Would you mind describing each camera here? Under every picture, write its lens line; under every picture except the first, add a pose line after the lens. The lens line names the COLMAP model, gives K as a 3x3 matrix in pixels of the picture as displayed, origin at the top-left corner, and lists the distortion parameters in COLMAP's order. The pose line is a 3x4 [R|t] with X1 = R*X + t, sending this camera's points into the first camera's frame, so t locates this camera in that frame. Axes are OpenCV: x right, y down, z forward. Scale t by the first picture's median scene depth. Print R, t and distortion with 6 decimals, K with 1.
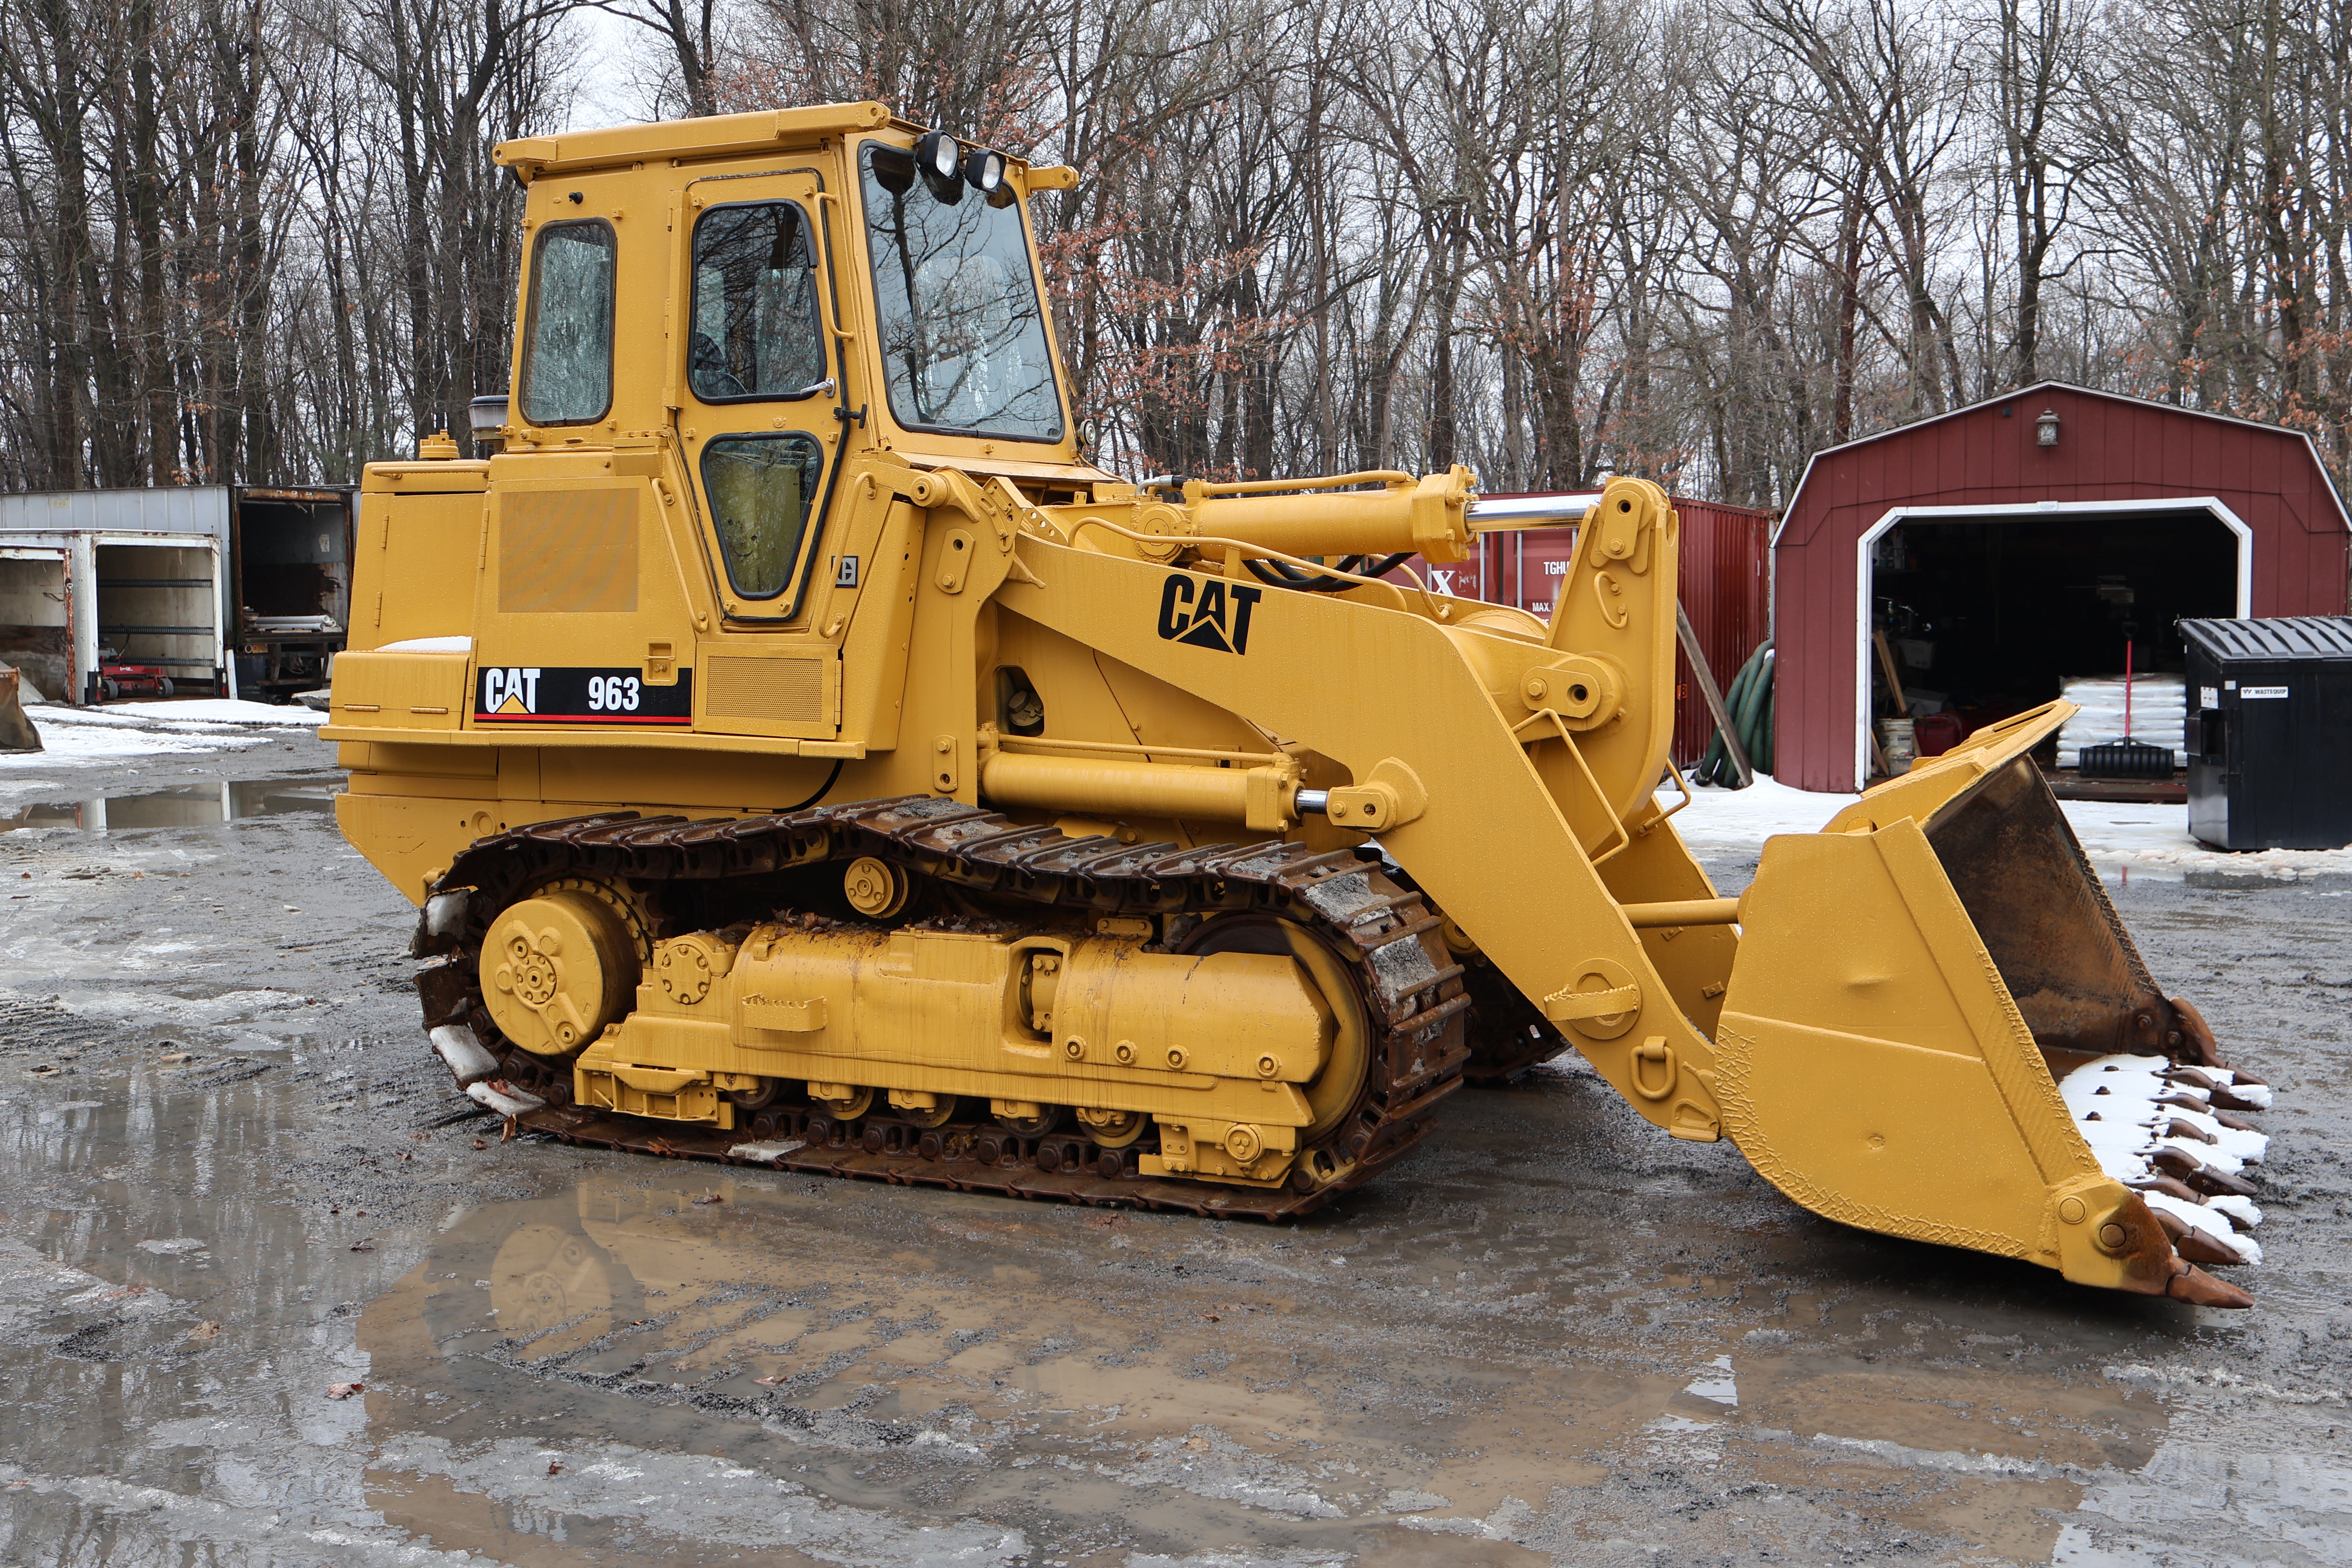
lens RADIAL K [[2333.8, 0, 1176.0], [0, 2333.8, 784.0], [0, 0, 1]] dist [-0.003303, -0.016367]
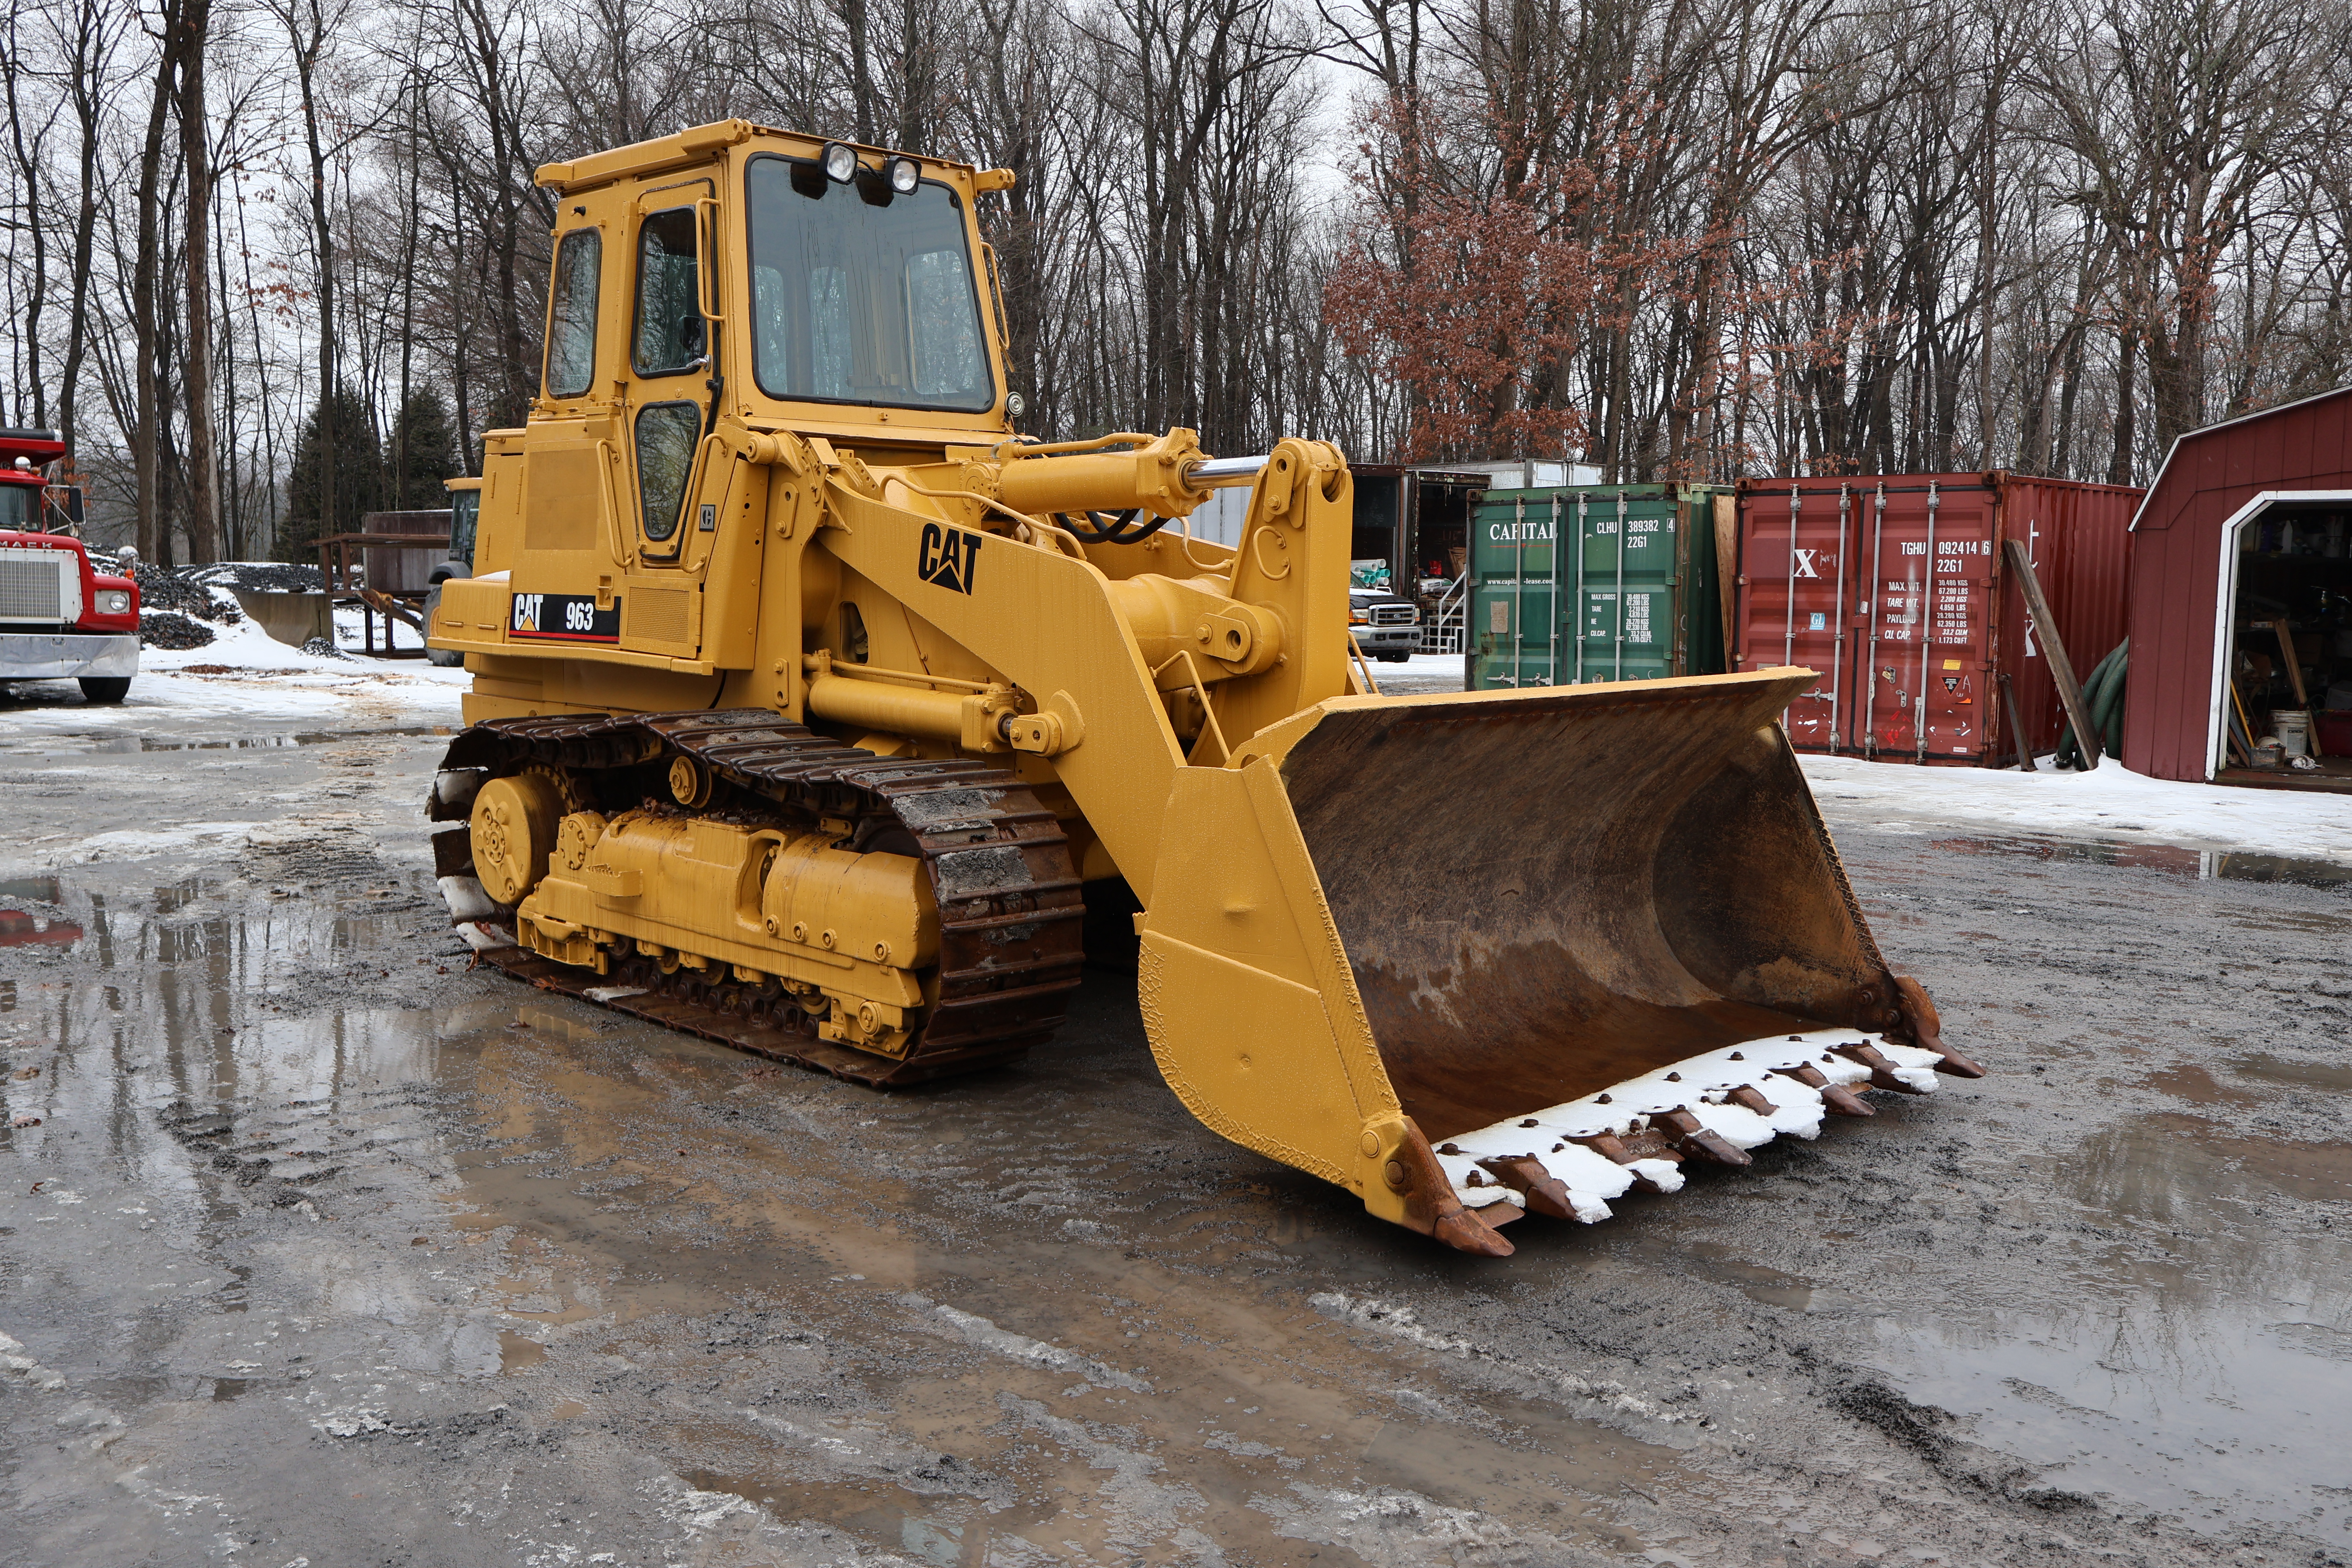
lens RADIAL K [[2061.2, 0, 1161.4], [0, 2061.2, 780.6], [0, 0, 1]] dist [0.010963, 0.023011]
pose [[0.939583, 0.057040, -0.337535, 0.437546], [-0.050505, 0.998328, 0.028116, 0.001638], [0.338574, -0.009370, 0.940893, 0.084876]]
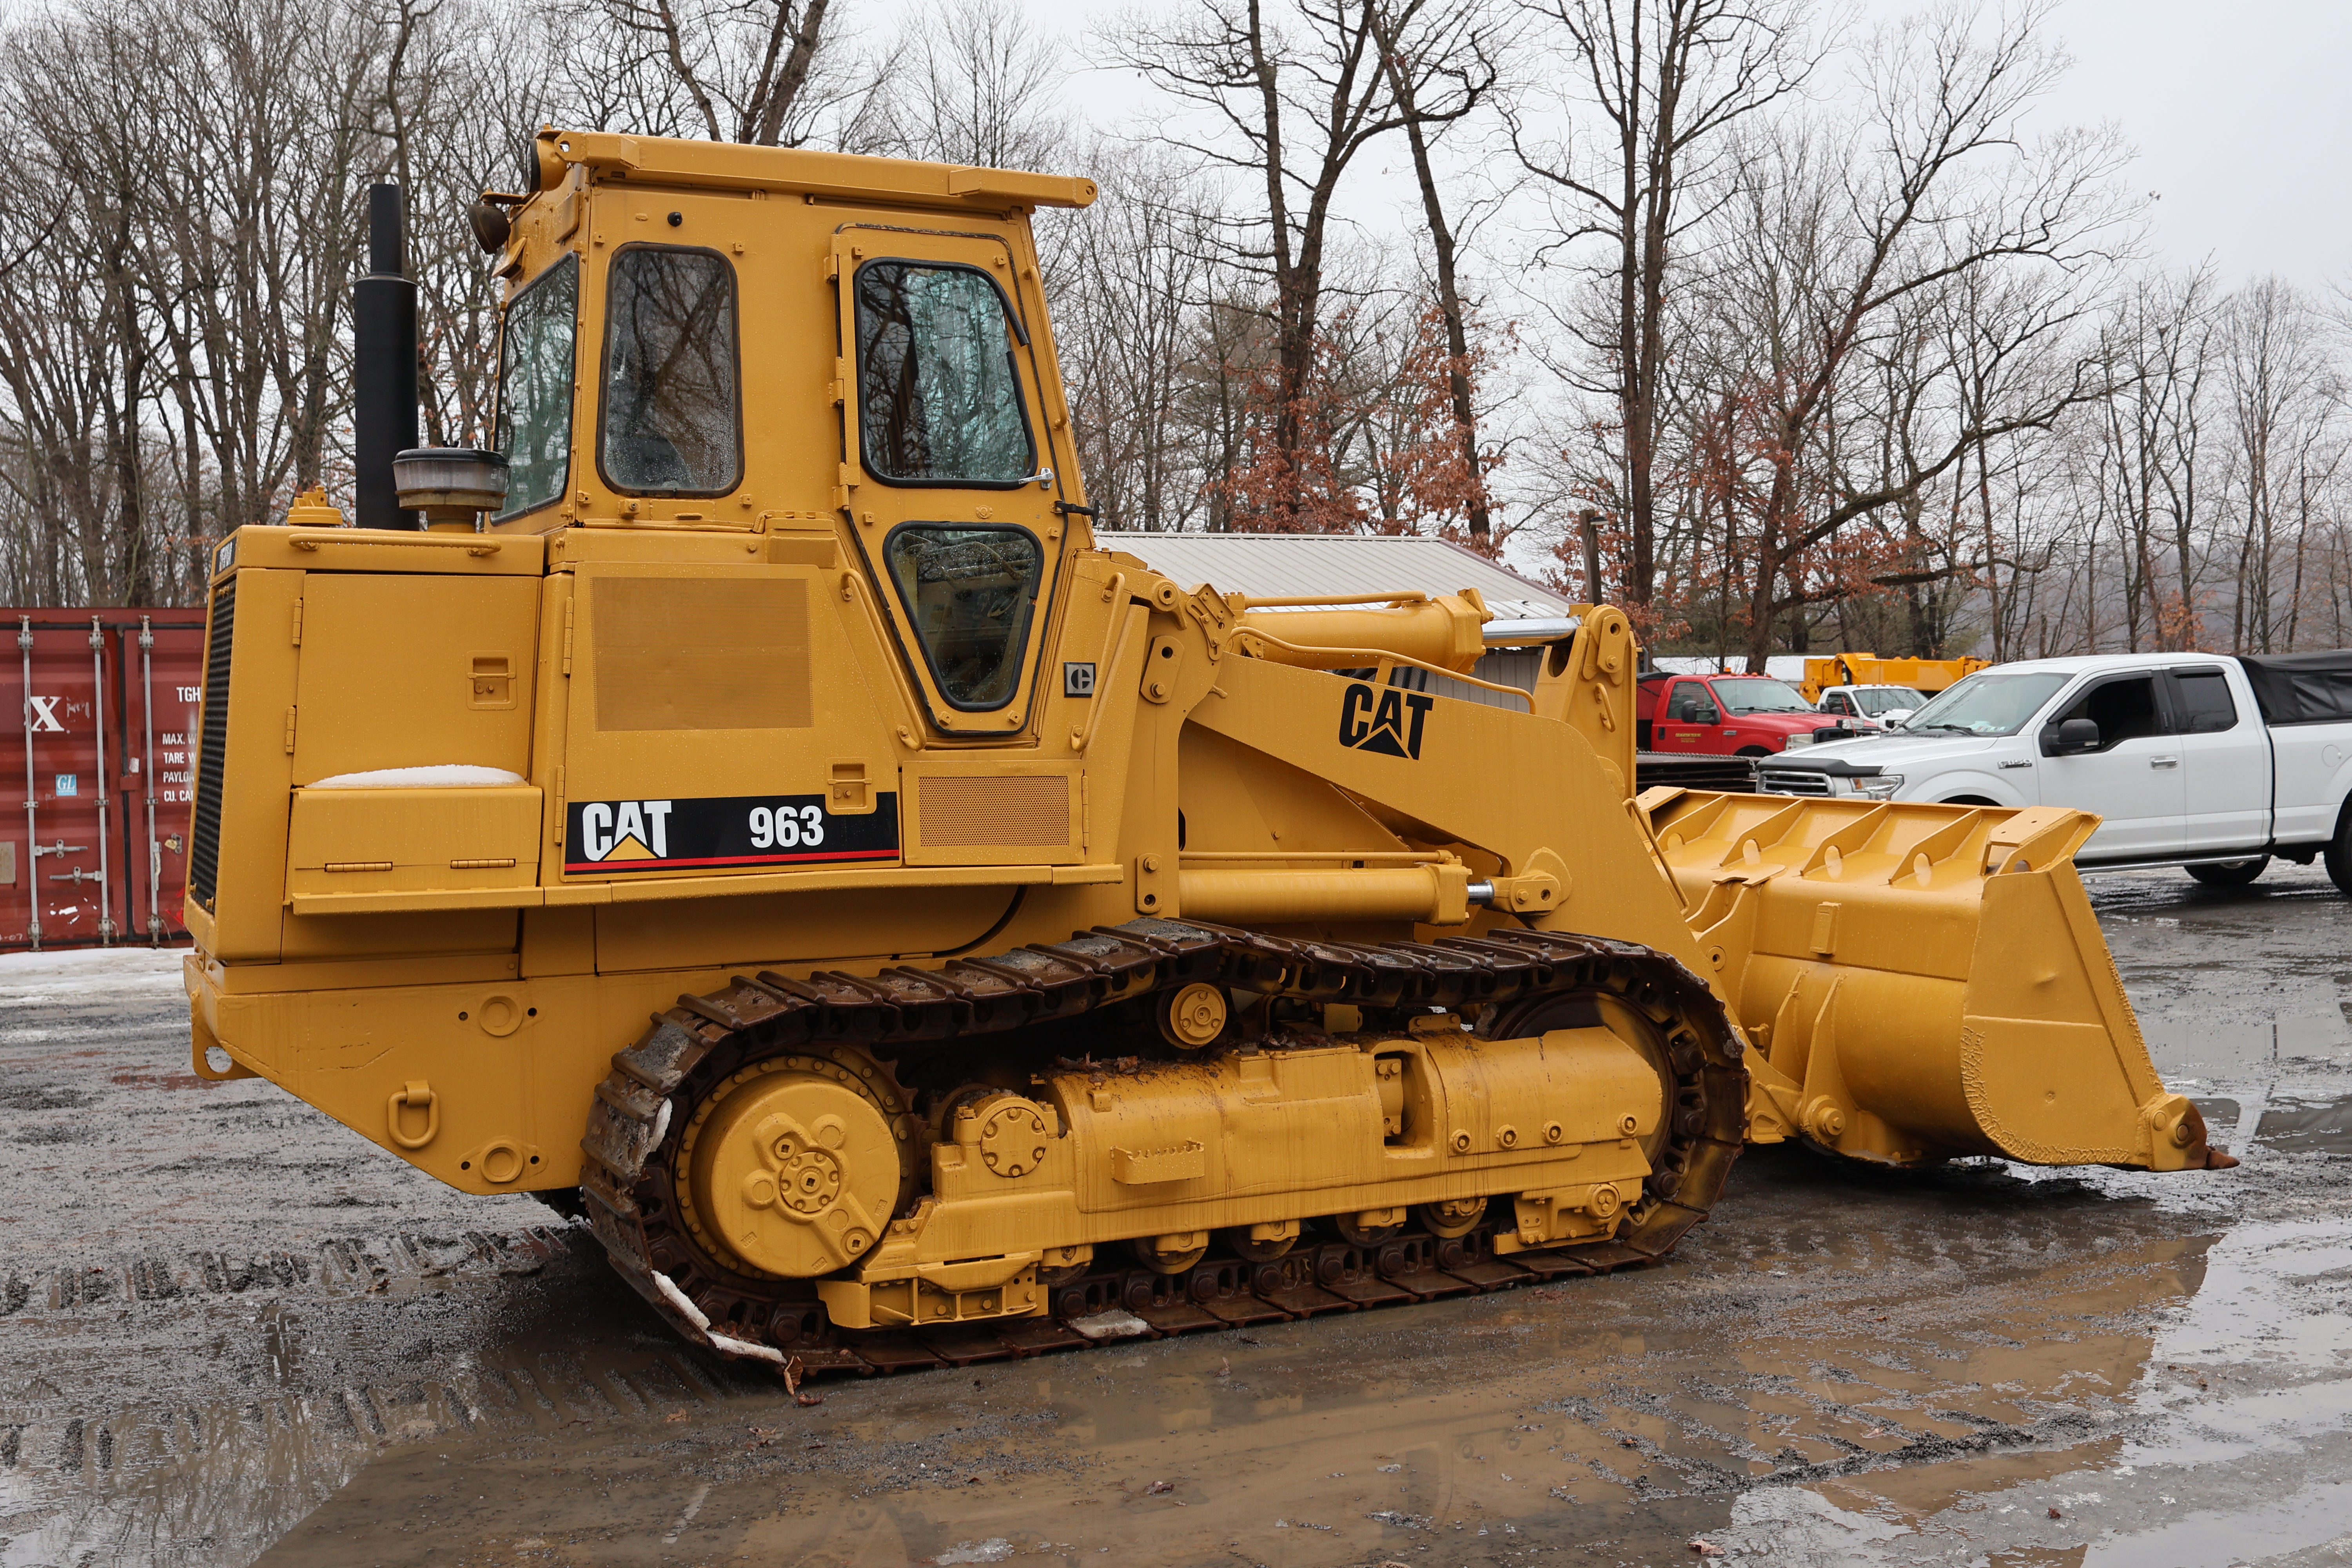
lens RADIAL K [[2446.1, 0, 1175.0], [0, 2446.1, 775.1], [0, 0, 1]] dist [-0.009122, 0.006195]
pose [[0.631628, -0.023618, 0.774912, -0.858964], [0.072790, 0.996927, -0.028946, -0.023103], [-0.771847, 0.074689, 0.631407, 0.366489]]
